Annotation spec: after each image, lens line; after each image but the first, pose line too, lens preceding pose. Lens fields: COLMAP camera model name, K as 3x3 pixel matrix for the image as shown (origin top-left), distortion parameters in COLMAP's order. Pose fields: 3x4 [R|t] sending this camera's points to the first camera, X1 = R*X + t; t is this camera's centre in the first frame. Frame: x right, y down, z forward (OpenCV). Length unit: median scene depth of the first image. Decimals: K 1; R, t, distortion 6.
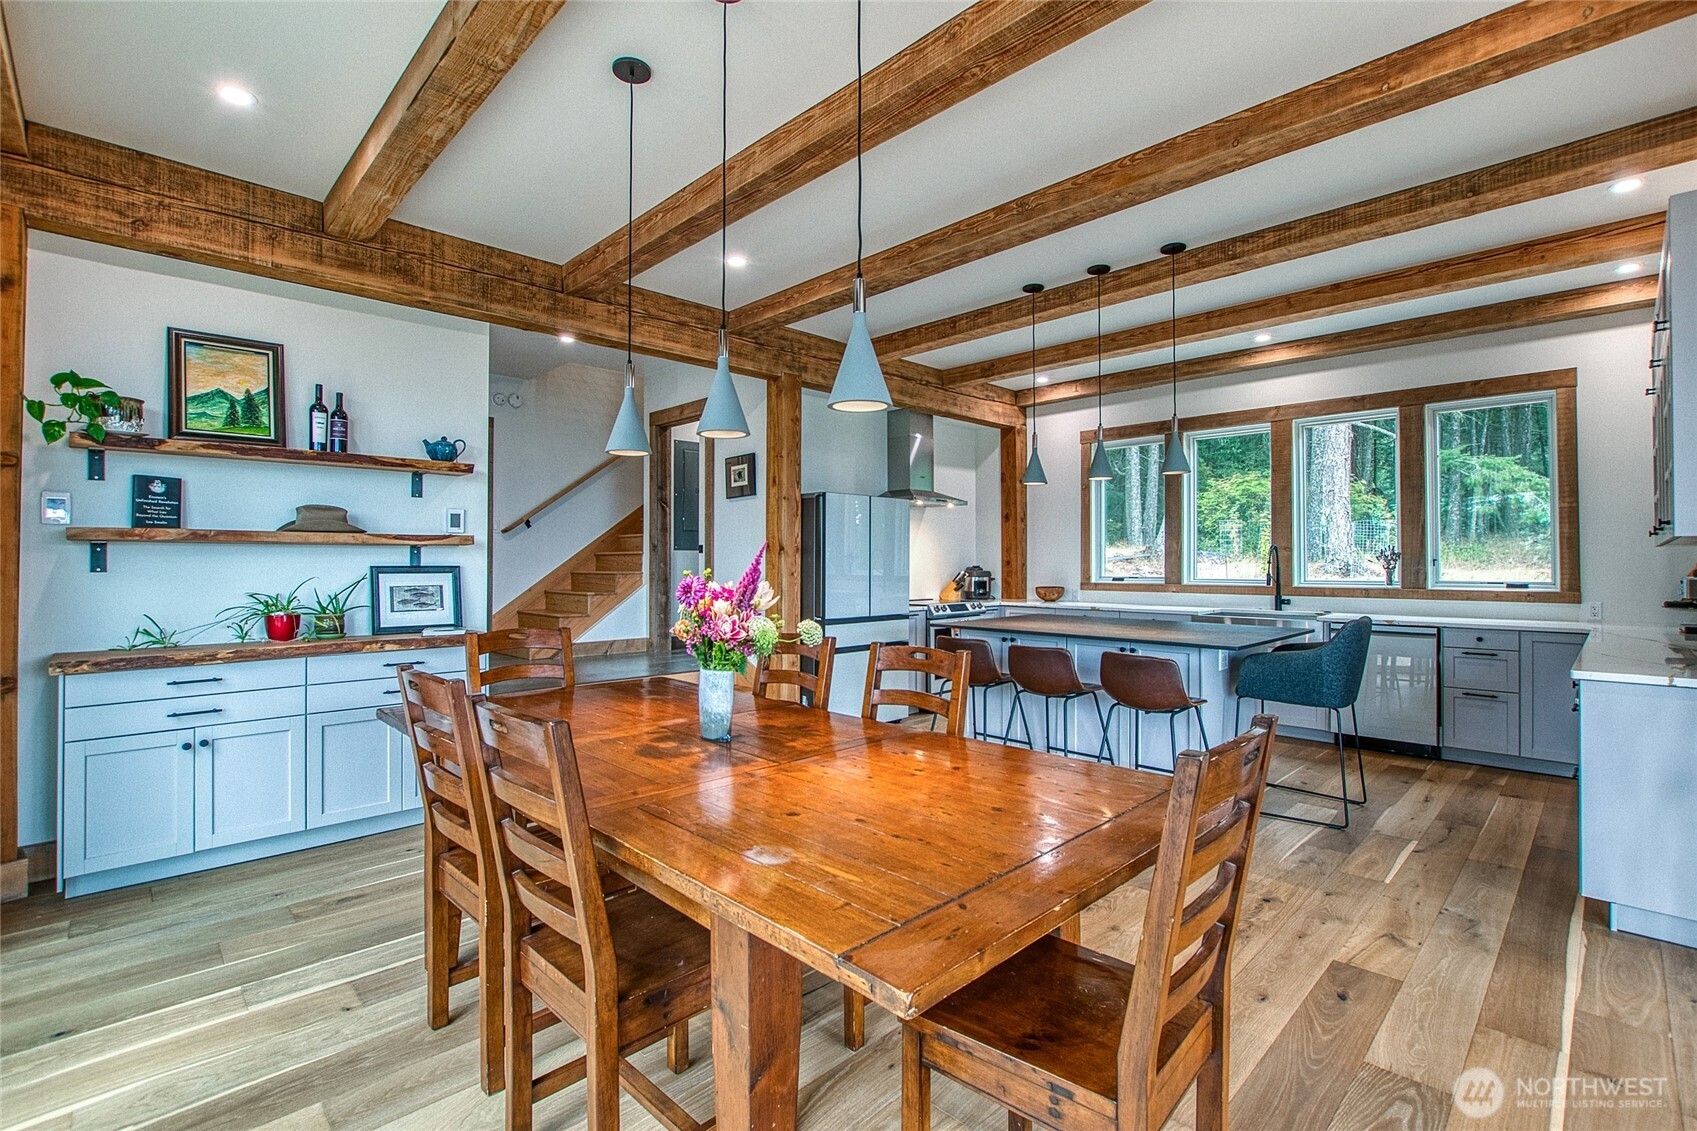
lens RADIAL K [[770.6, 0, 893.5], [0, 770.6, 532.3], [0, 0, 1]] dist [-0.018201, 0.002768]
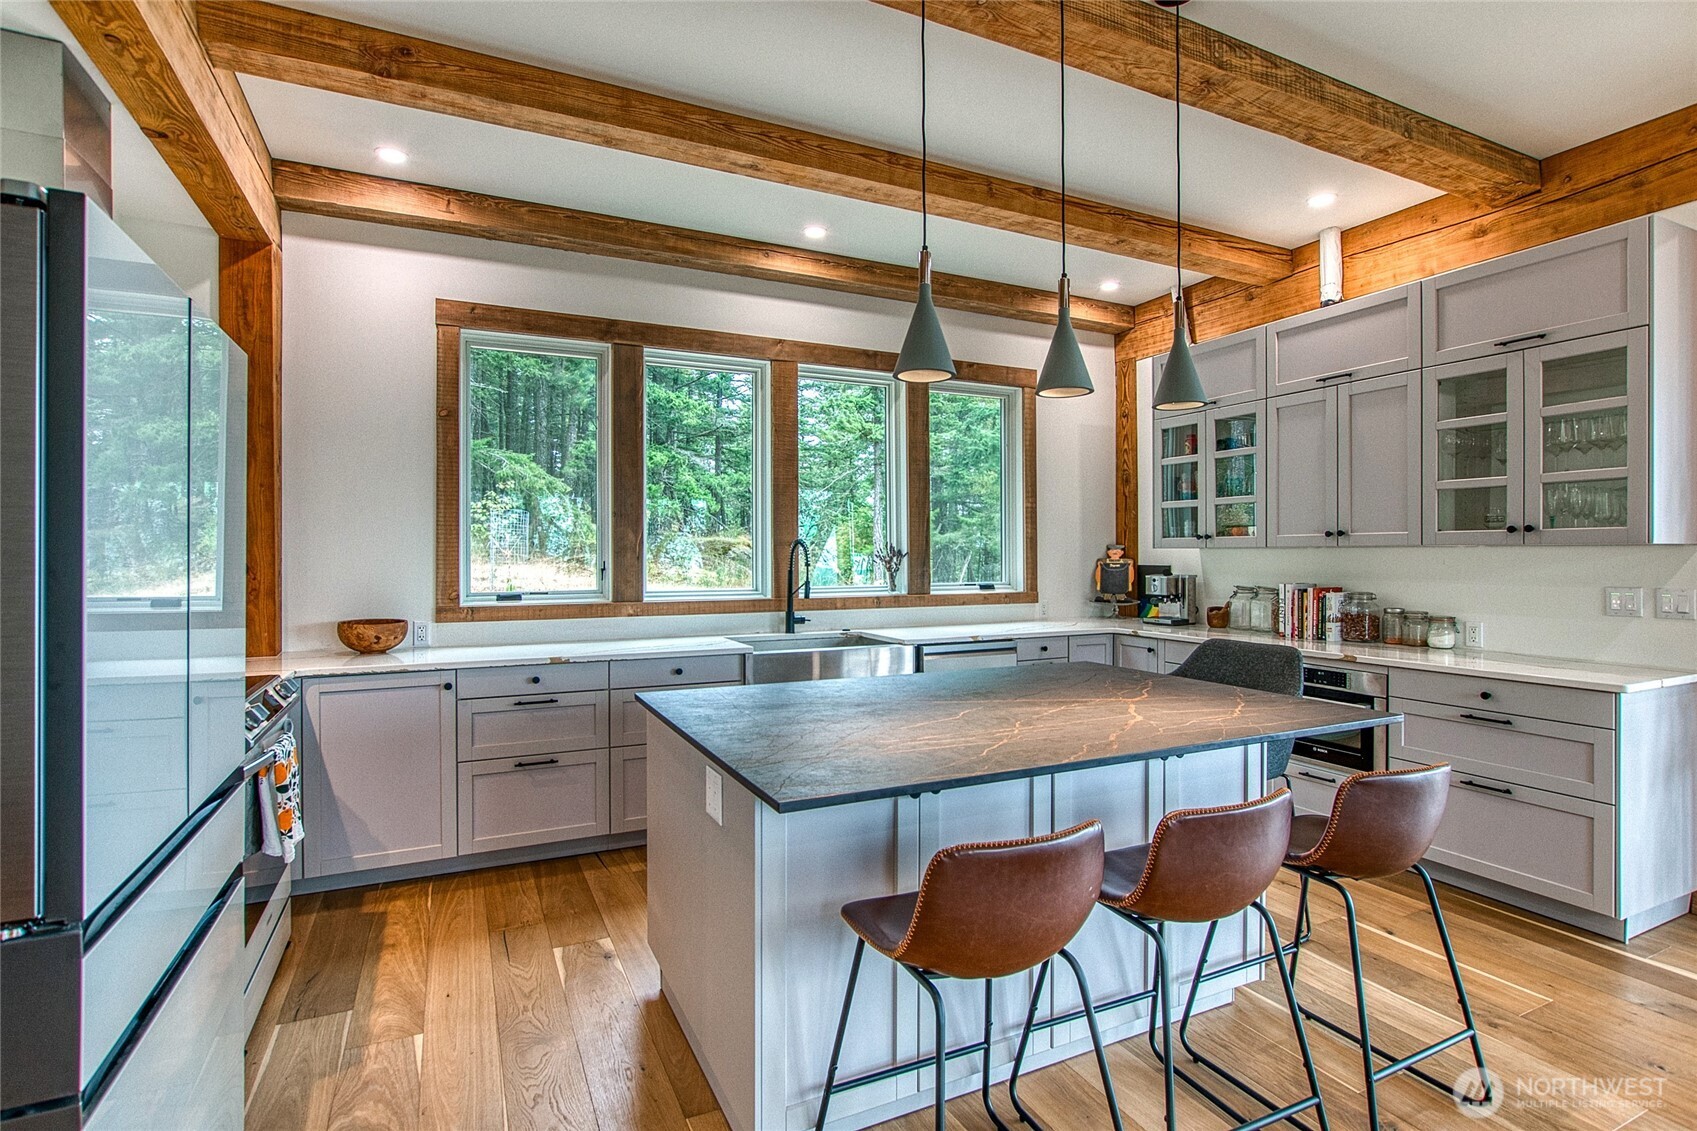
lens RADIAL K [[821.6, 0, 863.9], [0, 821.6, 547.6], [0, 0, 1]] dist [-0.015793, 0.003731]
pose [[0.364308, 0.008572, 0.931239, -0.246452], [-0.034087, 0.999410, 0.004136, 0.027801], [-0.930655, -0.033250, 0.364385, 0.985286]]
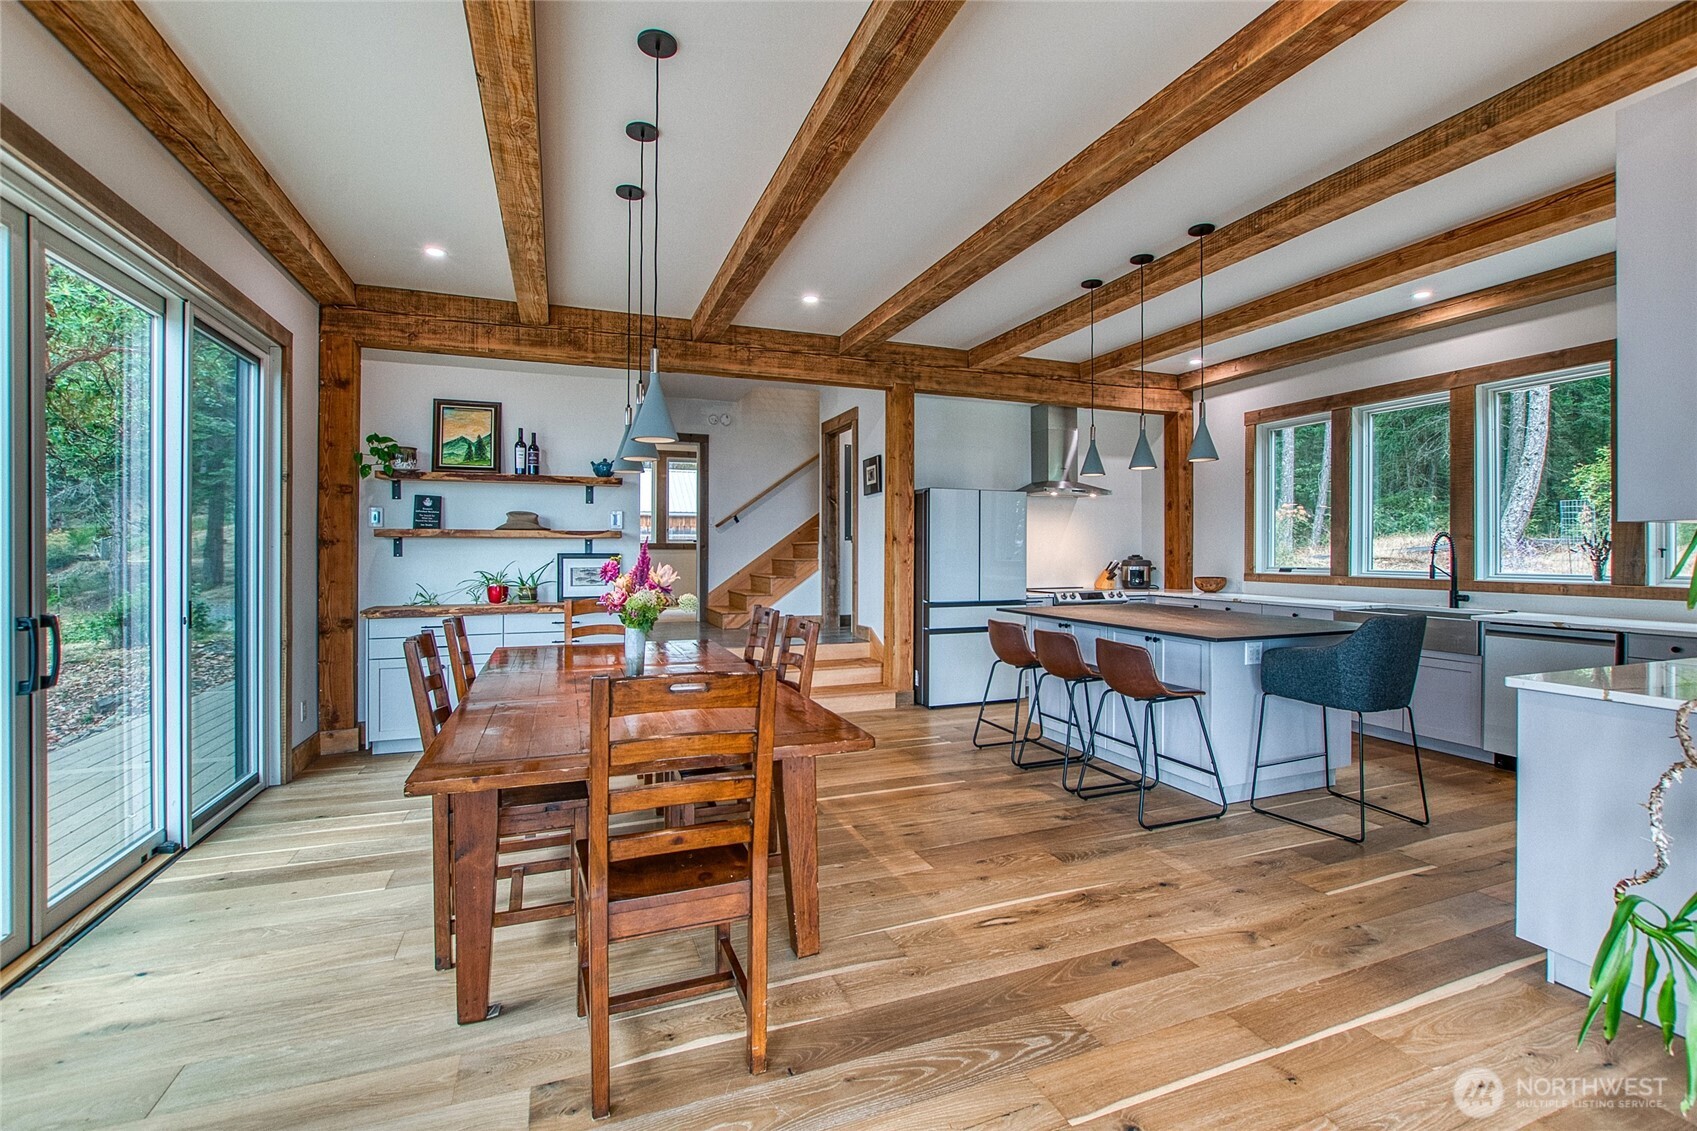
lens RADIAL K [[770.6, 0, 893.2], [0, 770.6, 526.8], [0, 0, 1]] dist [-0.018201, 0.002768]
pose [[0.918449, -0.010327, -0.395405, 0.387895], [0.013102, 0.999905, 0.004319, -0.002446], [0.395323, -0.009147, 0.918497, -0.051153]]
